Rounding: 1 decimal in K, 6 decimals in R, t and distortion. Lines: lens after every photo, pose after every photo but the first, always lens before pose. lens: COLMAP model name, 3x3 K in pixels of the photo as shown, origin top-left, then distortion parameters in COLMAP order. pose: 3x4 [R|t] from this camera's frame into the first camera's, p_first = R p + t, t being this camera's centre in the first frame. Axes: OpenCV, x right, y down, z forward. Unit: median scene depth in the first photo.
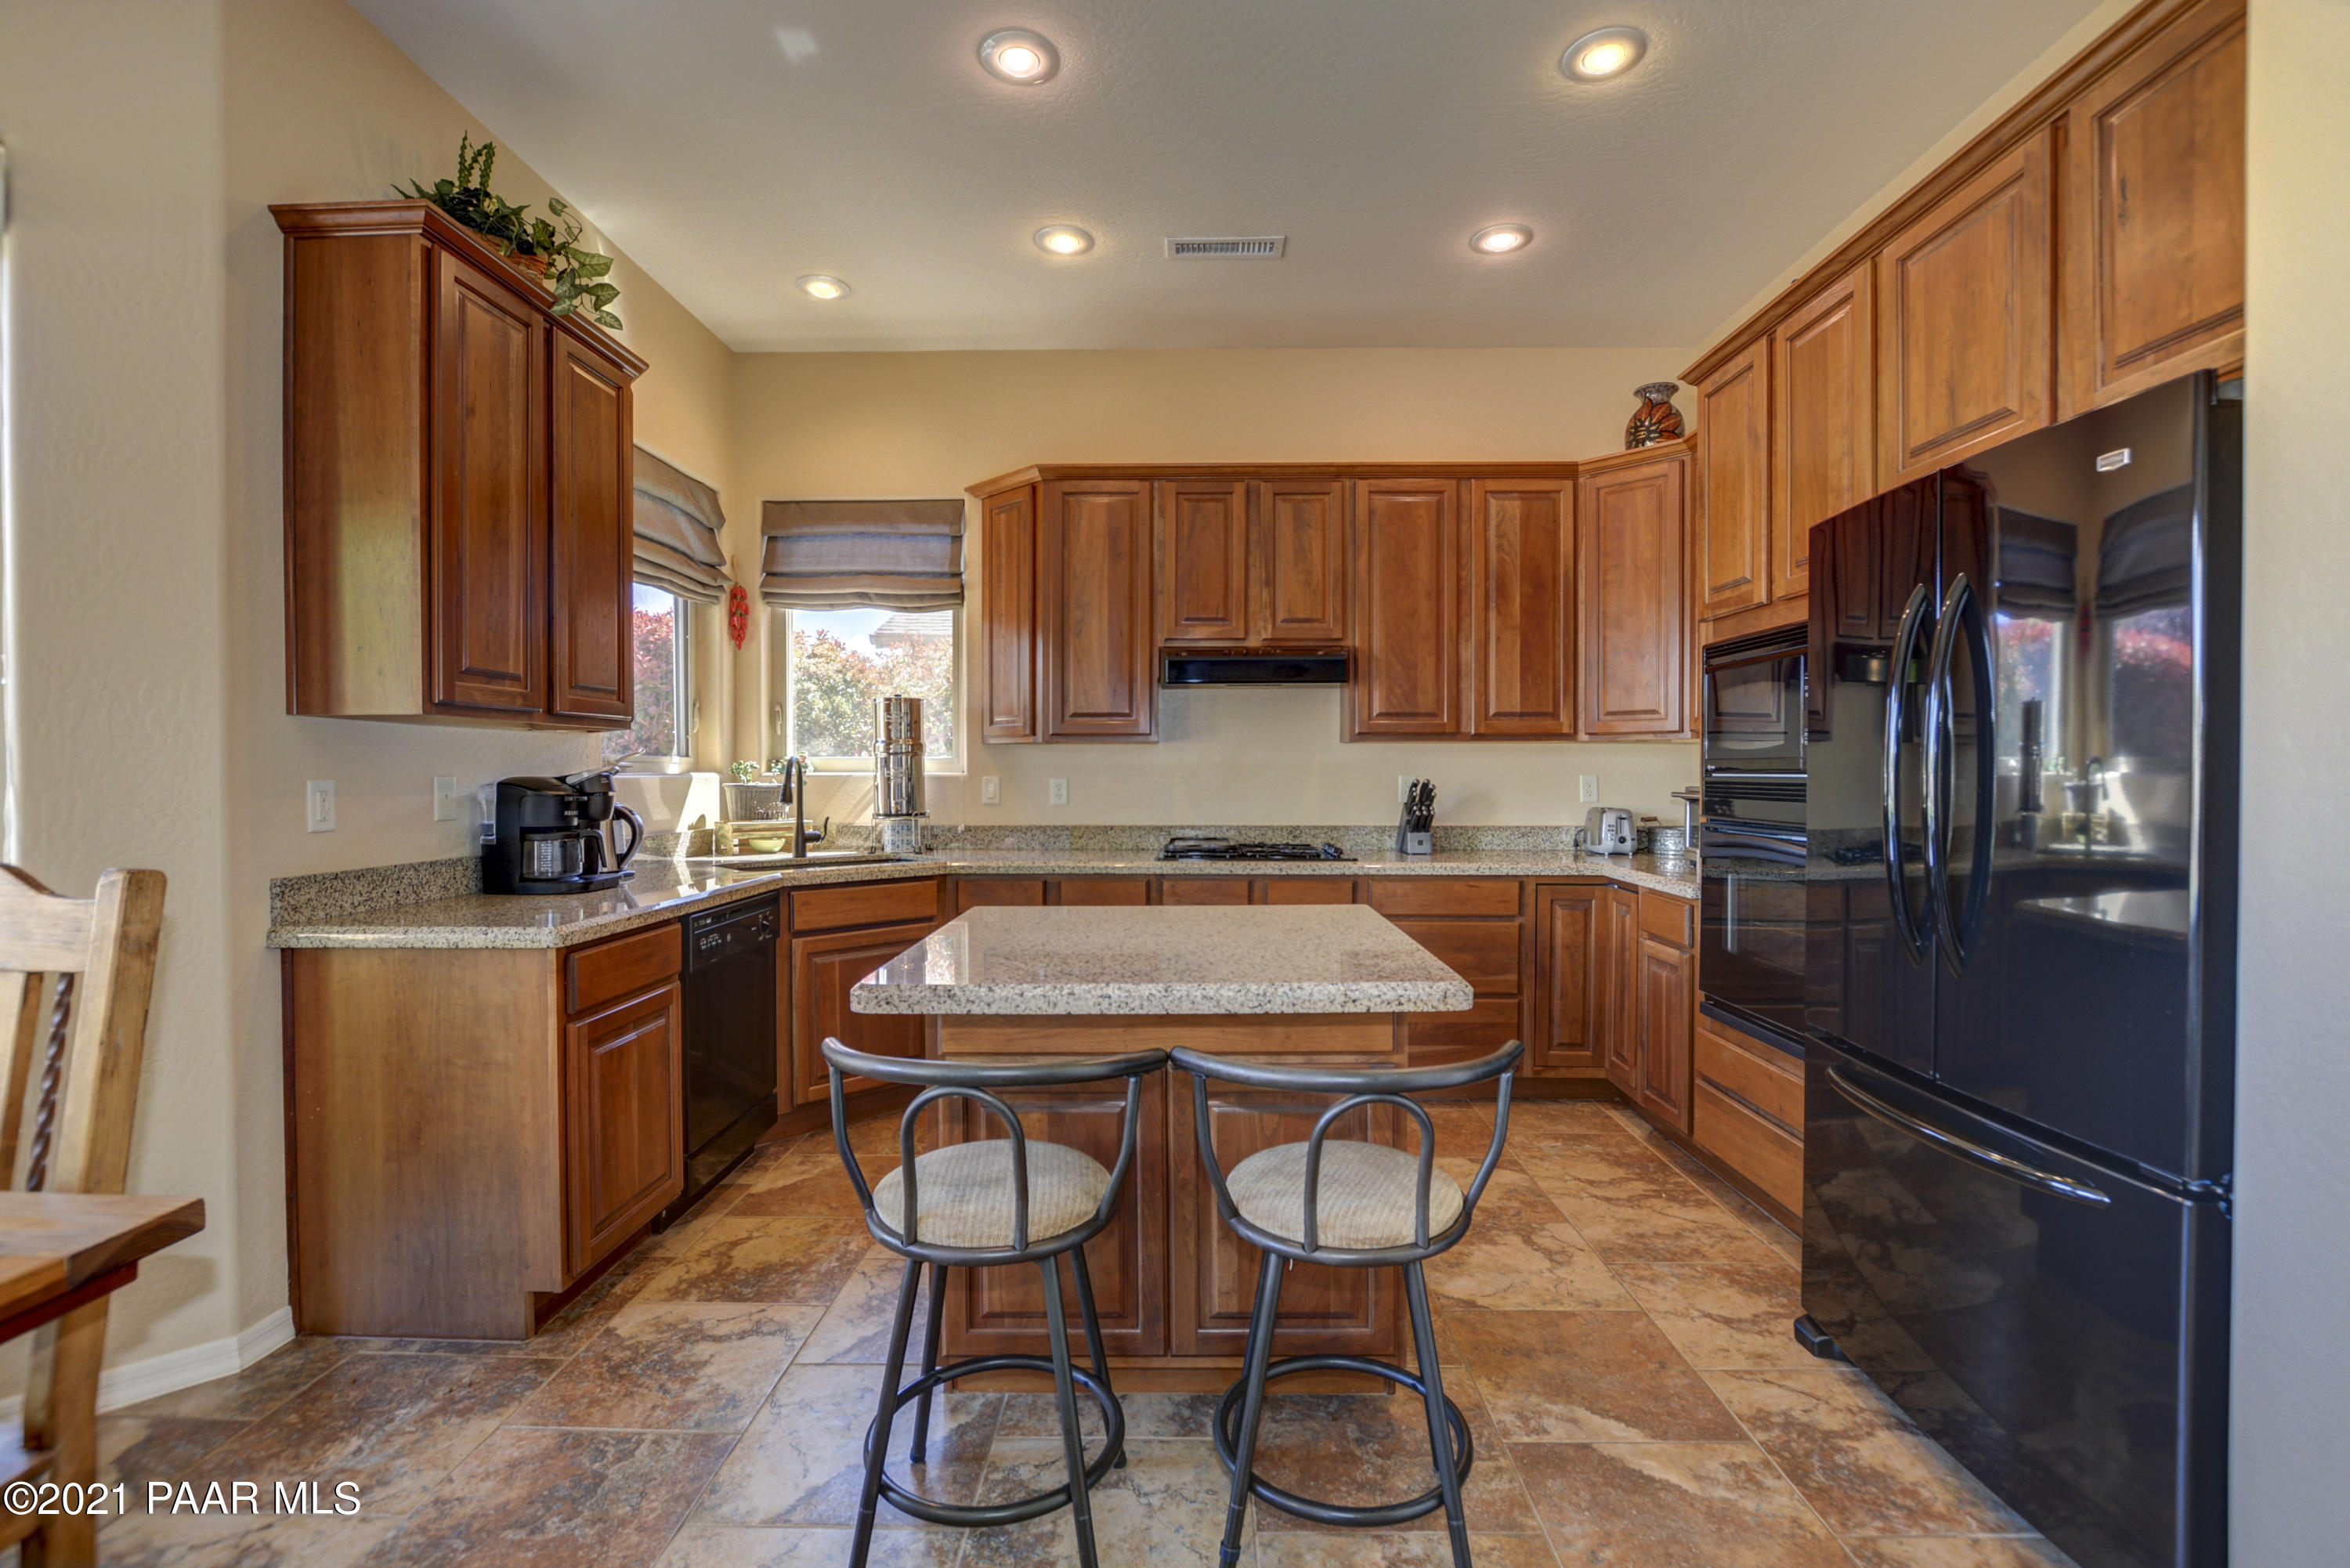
lens RADIAL K [[1029.7, 0, 1179.4], [0, 1029.7, 782.7], [0, 0, 1]] dist [-0.019973, 0.000101]
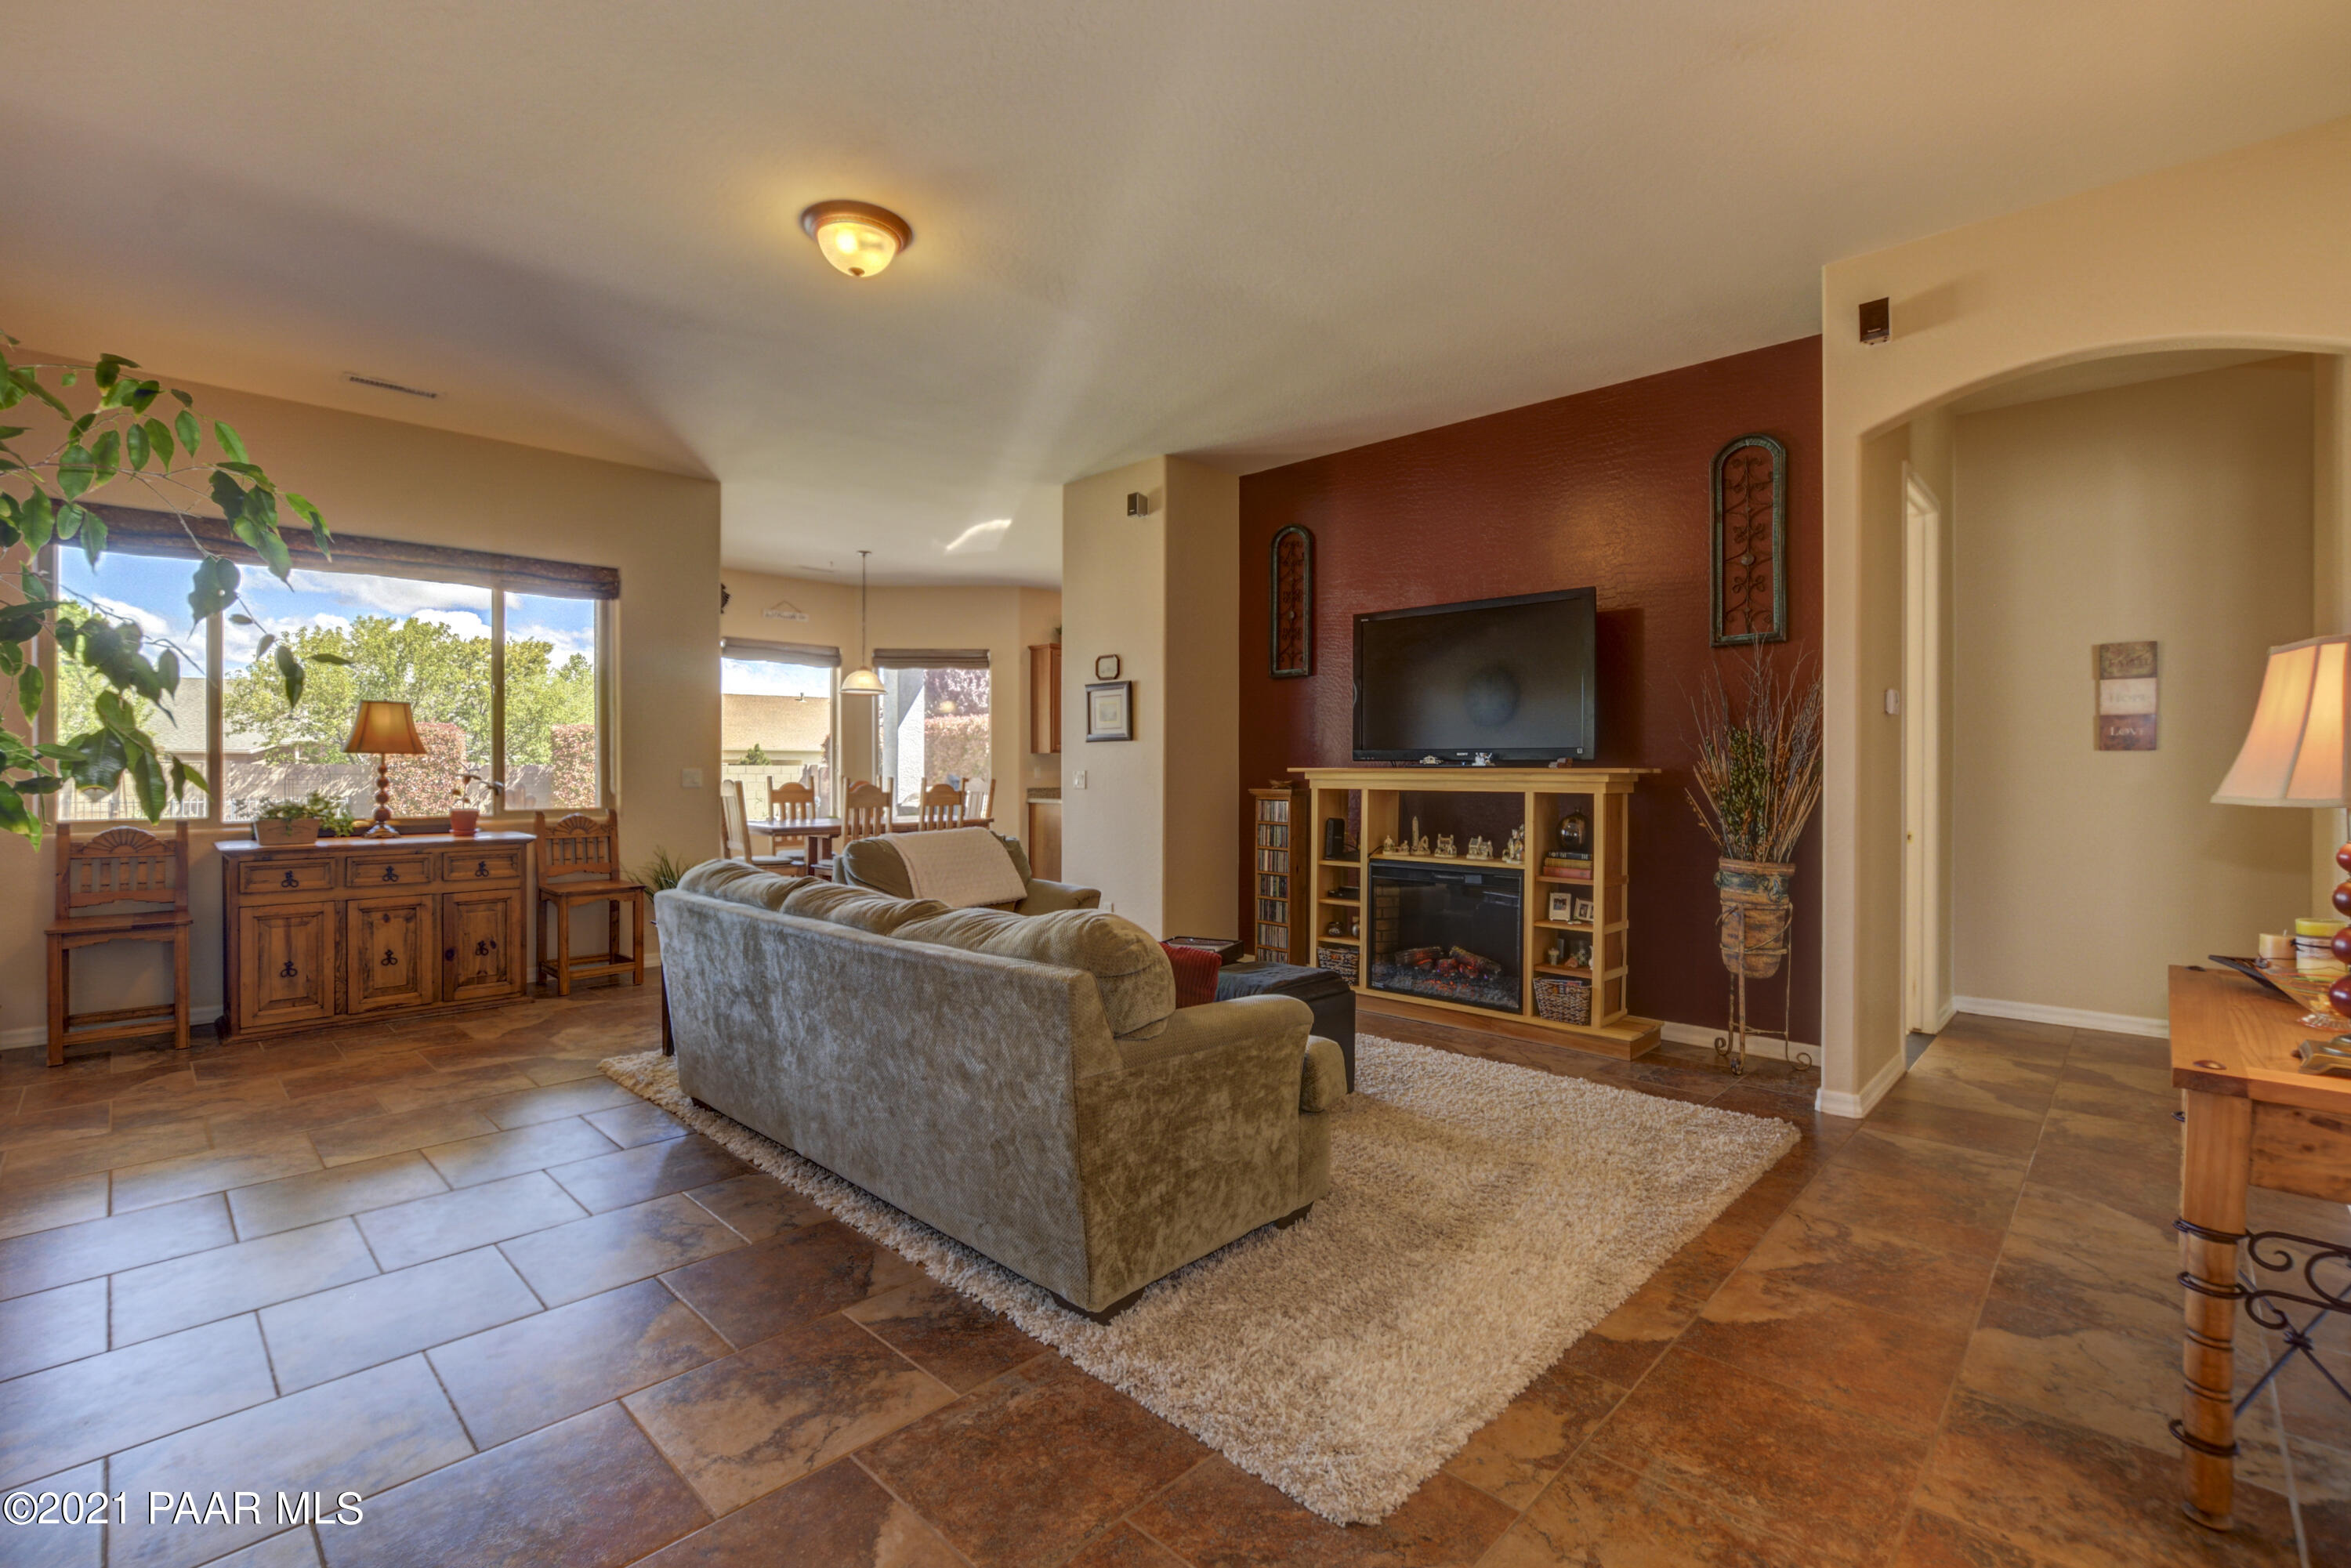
lens RADIAL K [[1032.3, 0, 1162.5], [0, 1032.3, 761.9], [0, 0, 1]] dist [-0.000759, 0.000010]
pose [[0.722298, 0.001244, -0.691581, 1.552762], [-0.011619, 0.999879, -0.010336, 0.008382], [0.691484, 0.015501, 0.722225, -1.100271]]
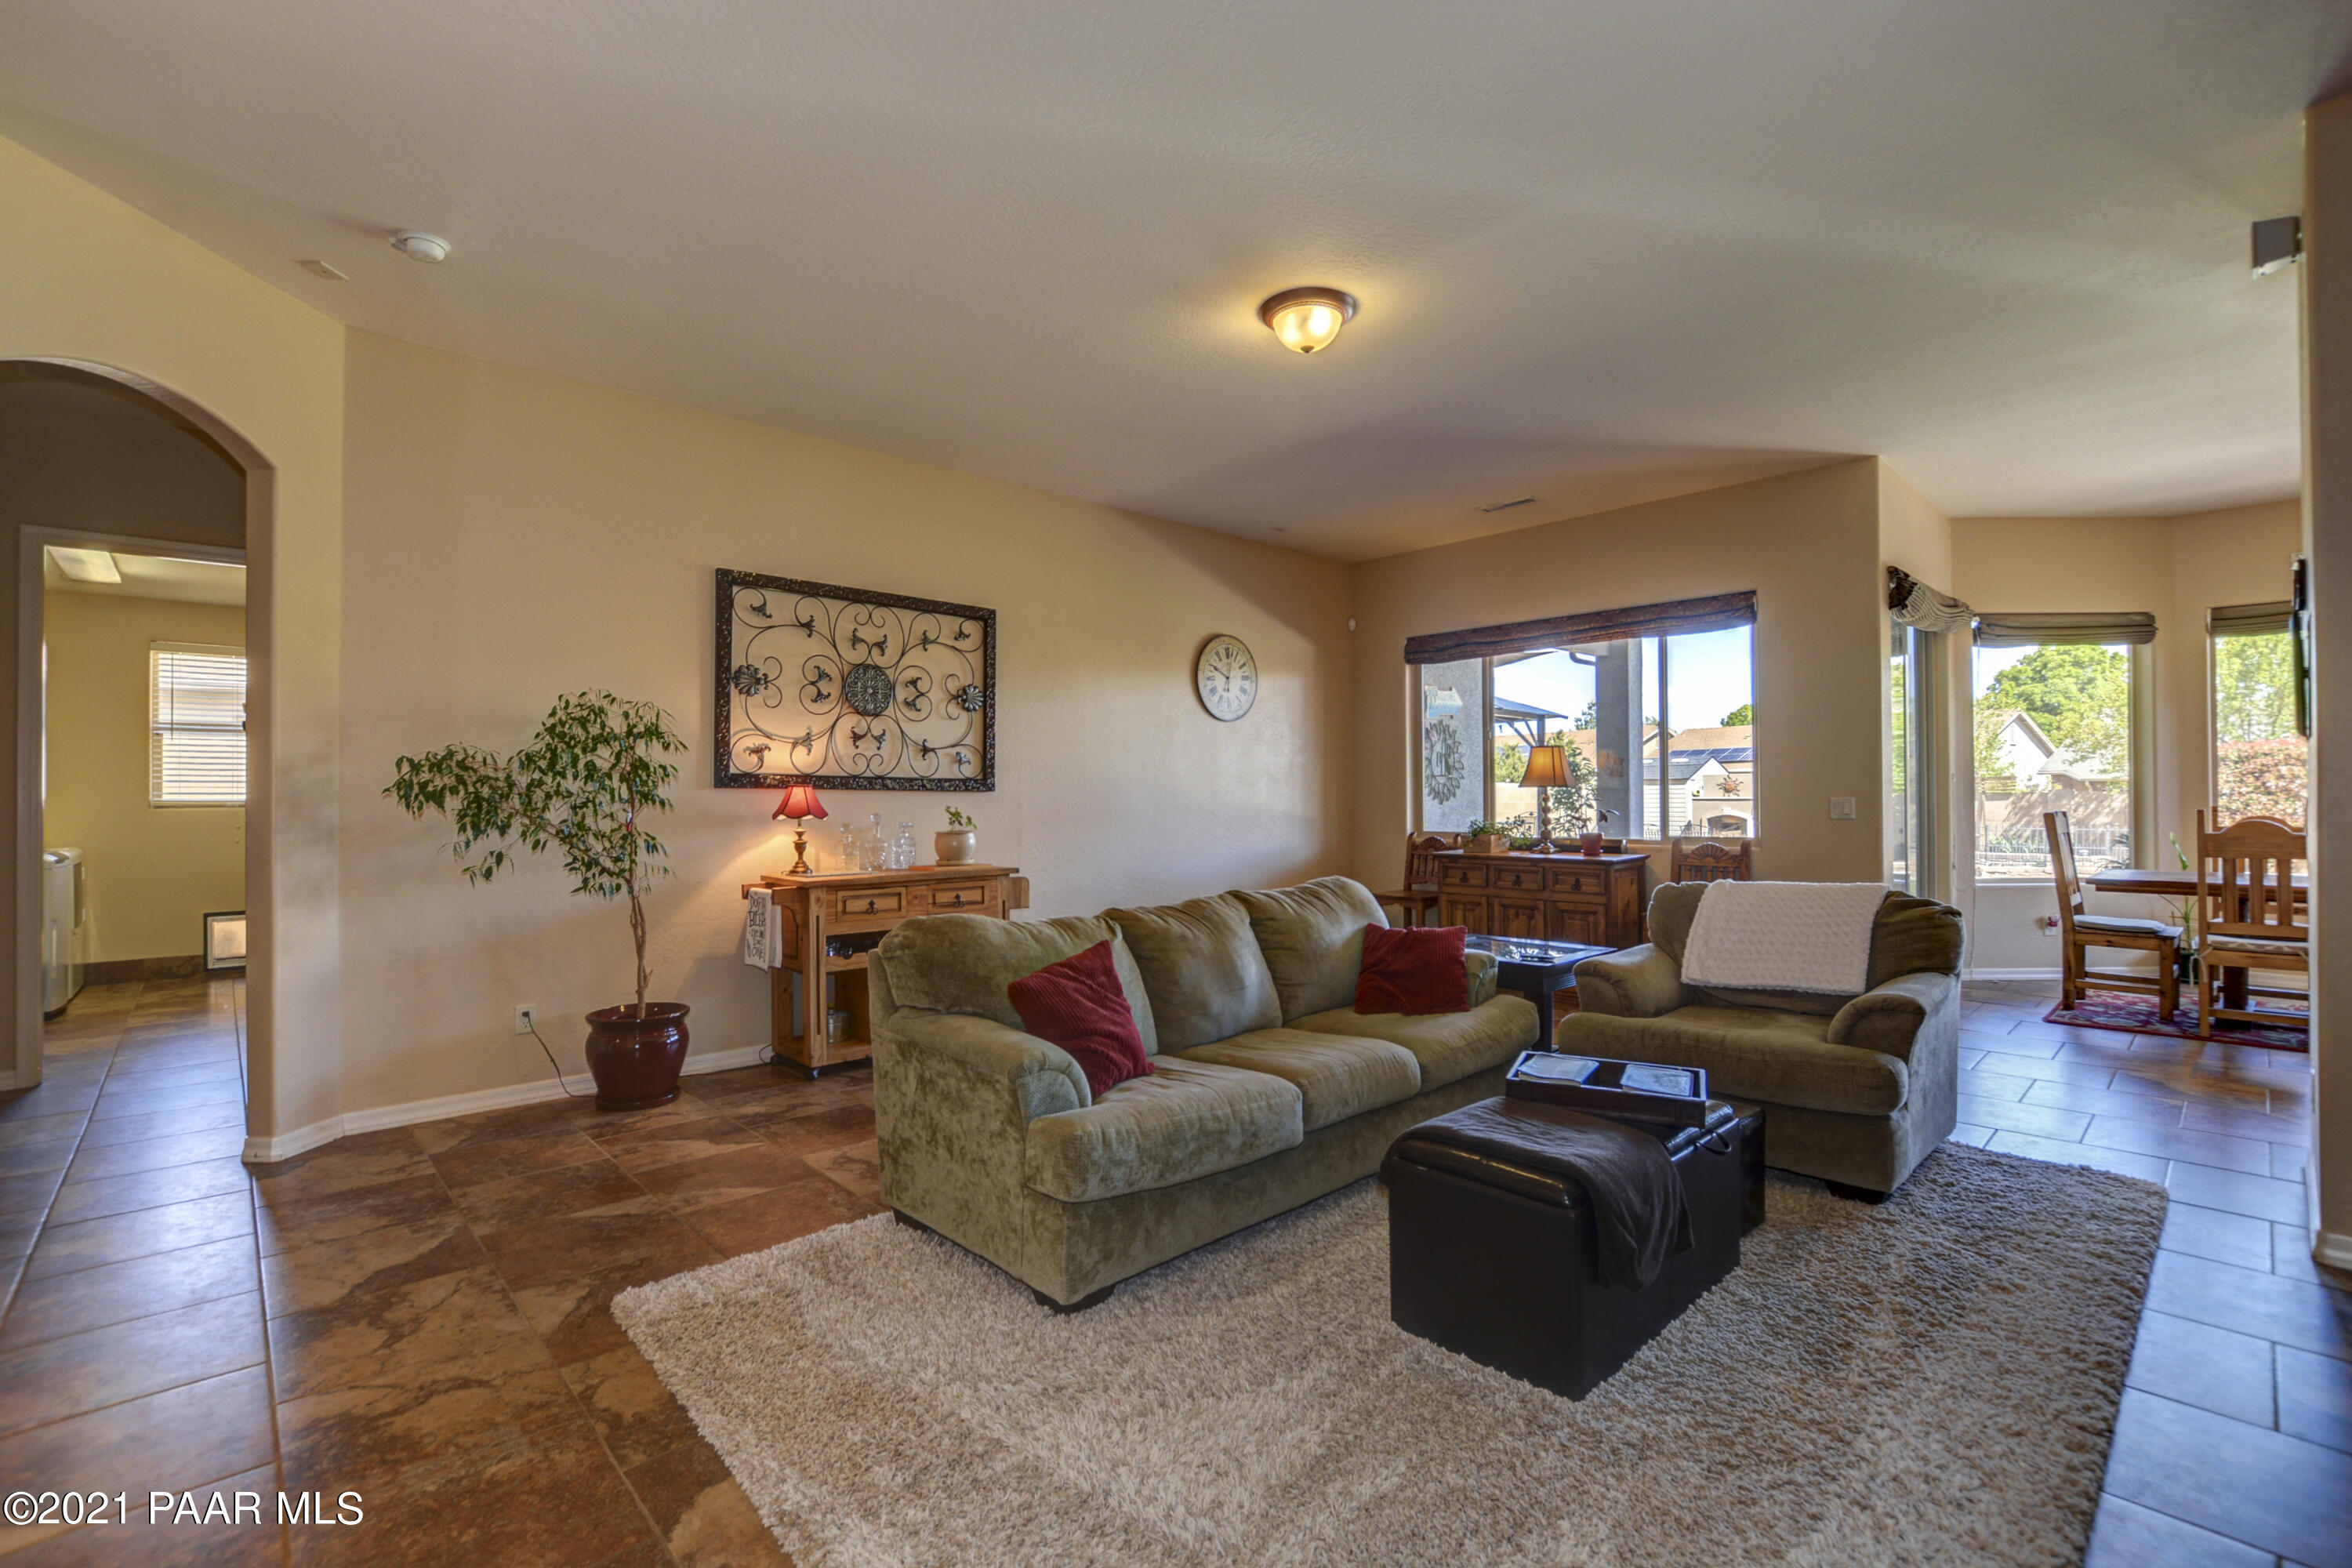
lens RADIAL K [[1029.5, 0, 1194.0], [0, 1029.5, 783.3], [0, 0, 1]] dist [-0.011266, 0.000573]
pose [[-0.709895, -0.002869, -0.704302, 1.513759], [0.001700, 0.999982, -0.005788, -0.001663], [0.704305, -0.005306, -0.709877, -0.099901]]
